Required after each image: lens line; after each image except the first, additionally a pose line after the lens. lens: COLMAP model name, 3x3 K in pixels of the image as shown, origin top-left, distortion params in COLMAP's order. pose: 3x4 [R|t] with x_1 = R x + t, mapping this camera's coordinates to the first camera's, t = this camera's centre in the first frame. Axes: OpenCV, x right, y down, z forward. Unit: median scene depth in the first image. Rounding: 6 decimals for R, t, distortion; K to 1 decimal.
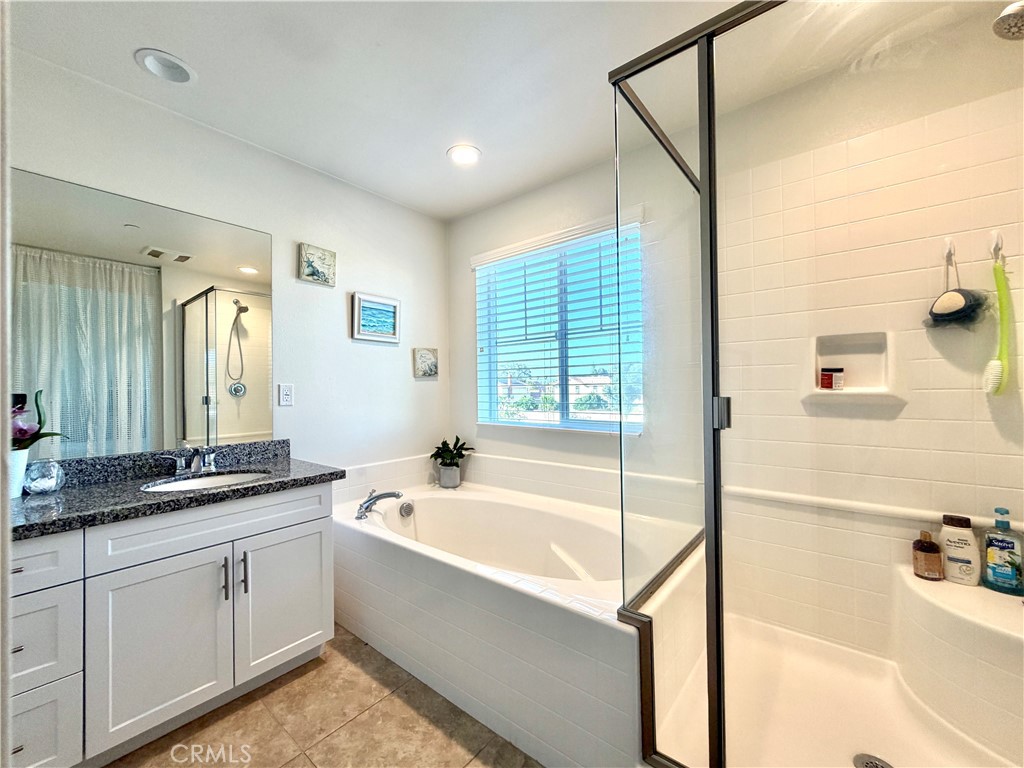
lens RADIAL K [[410.6, 0, 512.0], [0, 410.6, 384.0], [0, 0, 1]] dist [0.000990, 0.000065]
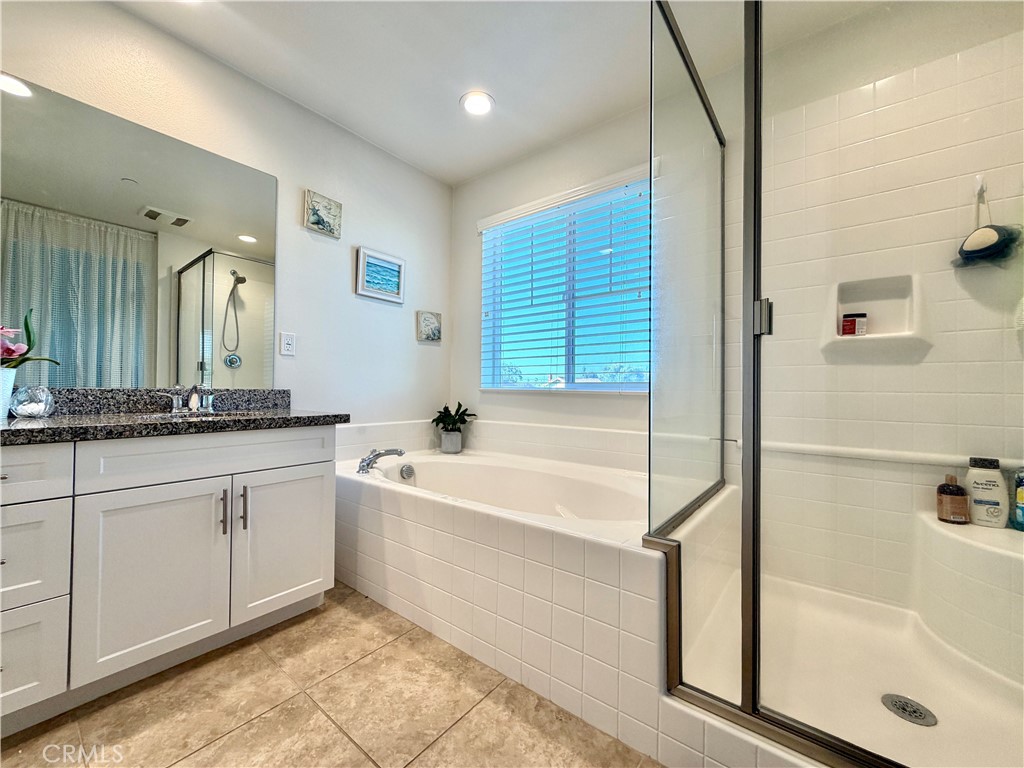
lens RADIAL K [[406.0, 0, 509.4], [0, 406.0, 383.7], [0, 0, 1]] dist [0.000711, 0.000141]
pose [[0.999610, 0.023116, 0.015642, -0.053635], [-0.023067, 0.999728, -0.003326, 0.148865], [-0.015715, 0.002964, 0.999872, 0.045651]]
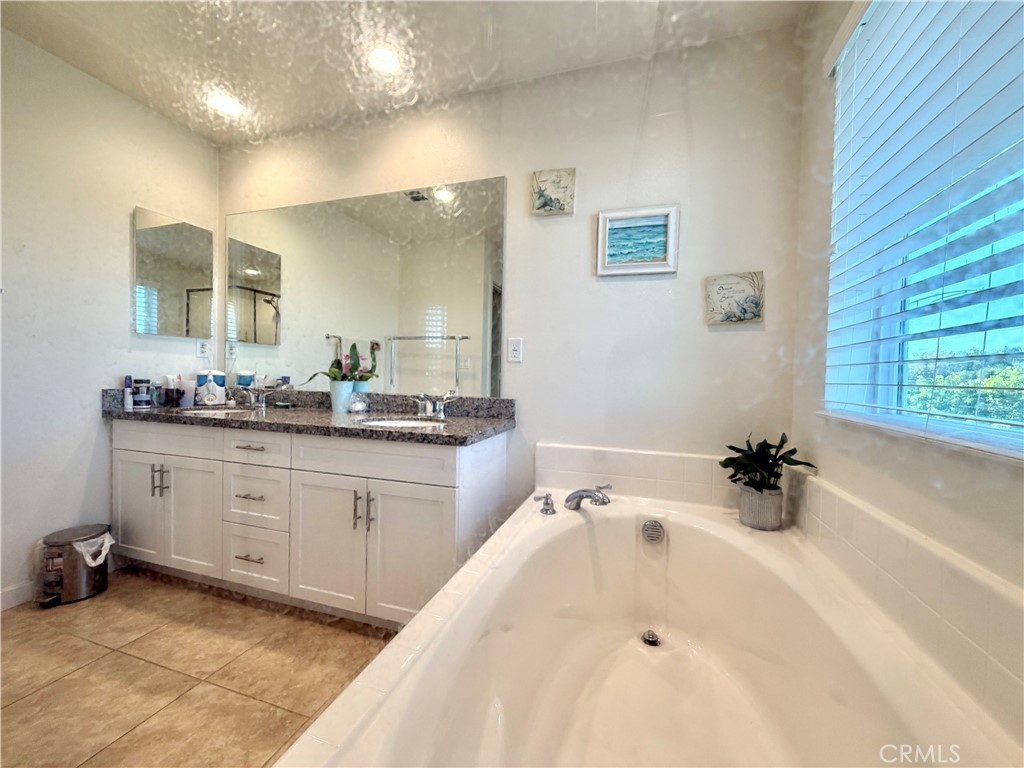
lens RADIAL K [[410.6, 0, 512.0], [0, 410.6, 384.0], [0, 0, 1]] dist [0.000990, 0.000065]
pose [[0.361860, 0.040418, -0.931356, 0.393633], [-0.013523, 0.999182, 0.038108, 0.089516], [0.932134, -0.001195, 0.362111, 0.893873]]
